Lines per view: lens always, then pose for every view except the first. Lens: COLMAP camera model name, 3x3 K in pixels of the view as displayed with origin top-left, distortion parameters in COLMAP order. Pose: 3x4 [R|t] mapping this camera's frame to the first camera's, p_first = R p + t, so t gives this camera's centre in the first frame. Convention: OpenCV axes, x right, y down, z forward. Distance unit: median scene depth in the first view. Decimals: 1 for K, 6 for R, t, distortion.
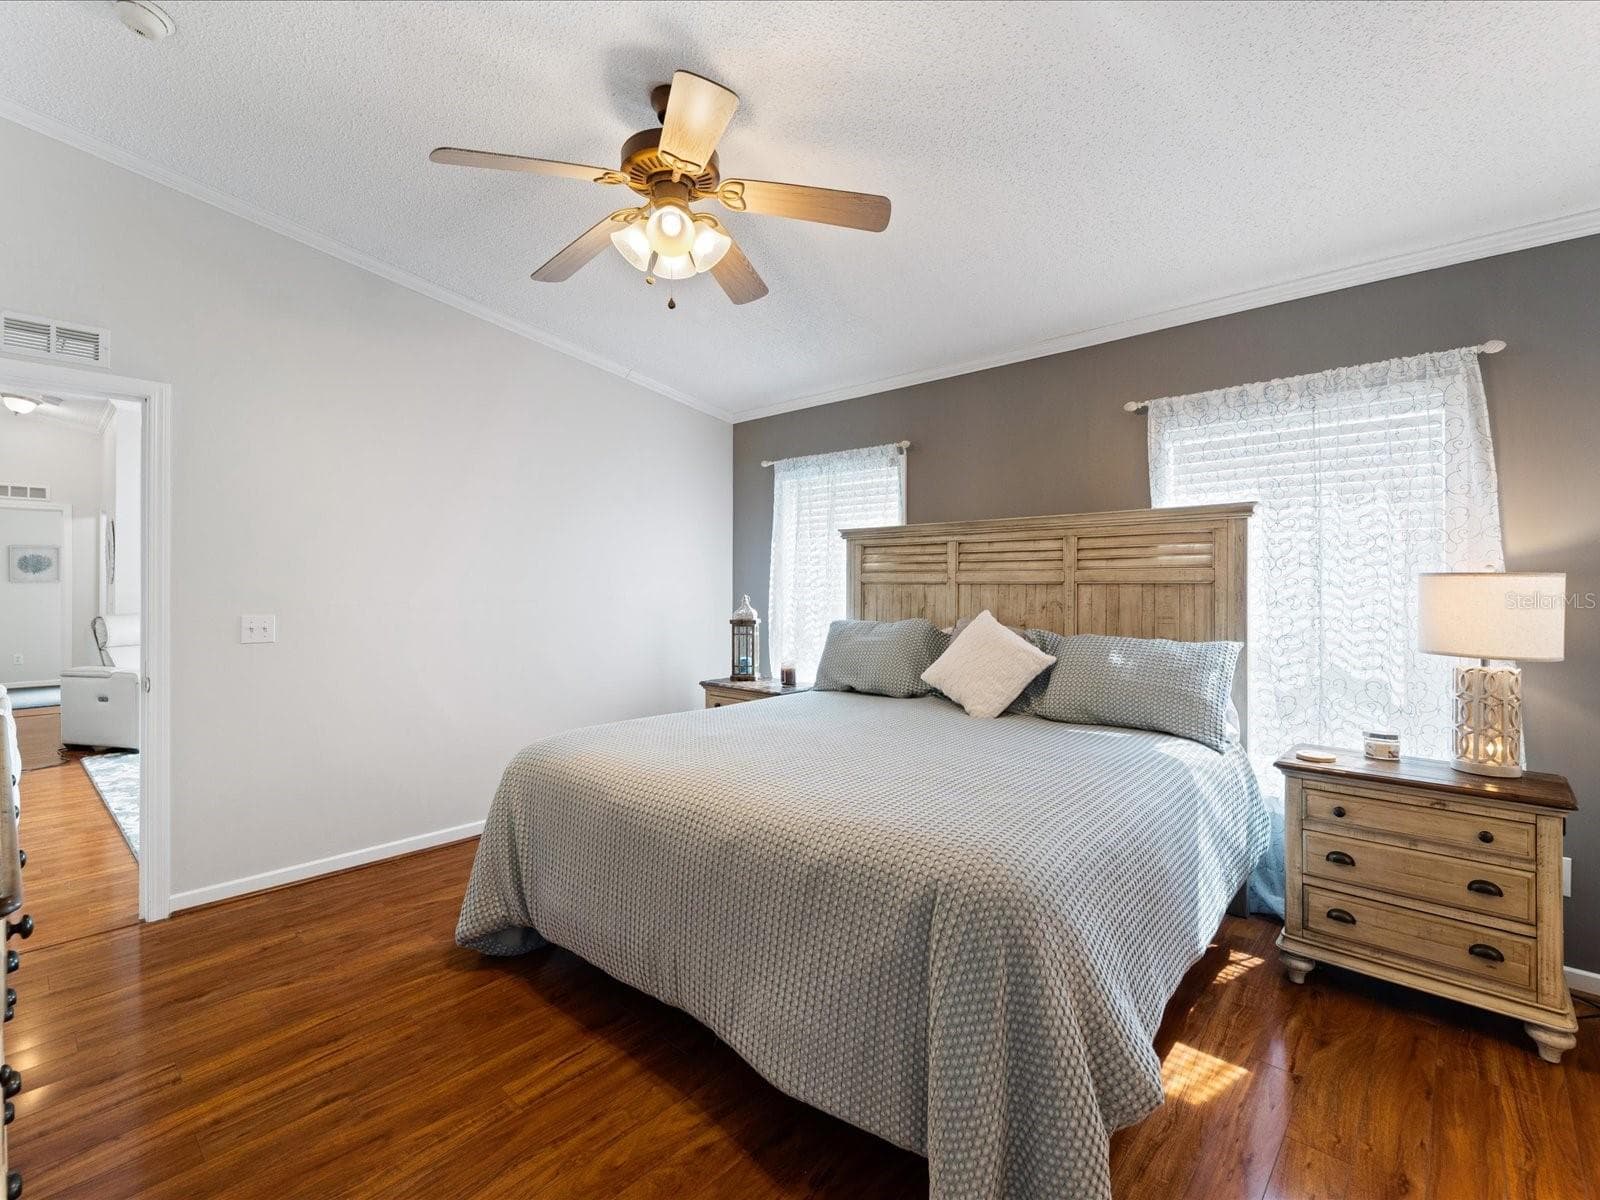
lens RADIAL K [[772.9, 0, 799.5], [0, 772.9, 533.6], [0, 0, 1]] dist [0.003445, -0.009940]
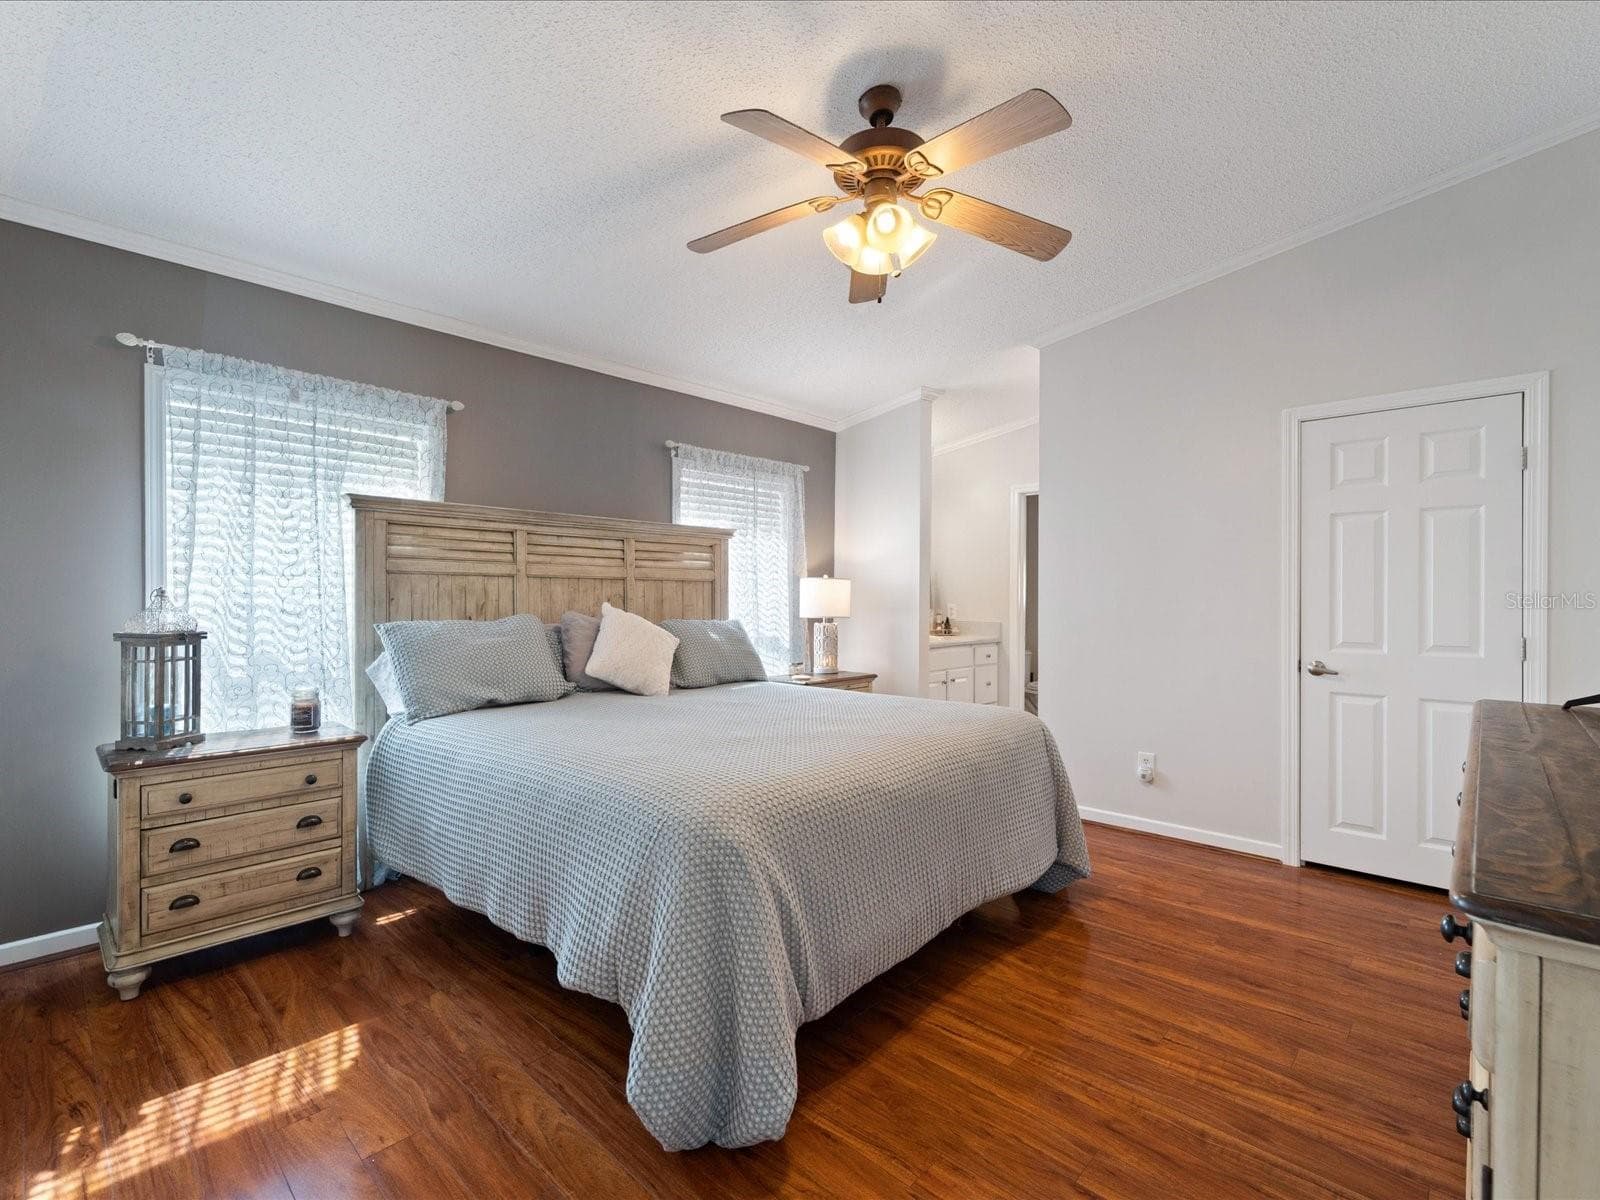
lens RADIAL K [[731.9, 0, 795.2], [0, 731.9, 582.5], [0, 0, 1]] dist [-0.001042, -0.000132]
pose [[-0.011497, 0.004060, 0.999926, -0.680474], [-0.087463, 0.996155, -0.005050, 0.047133], [-0.996101, -0.087514, -0.011098, 0.669795]]
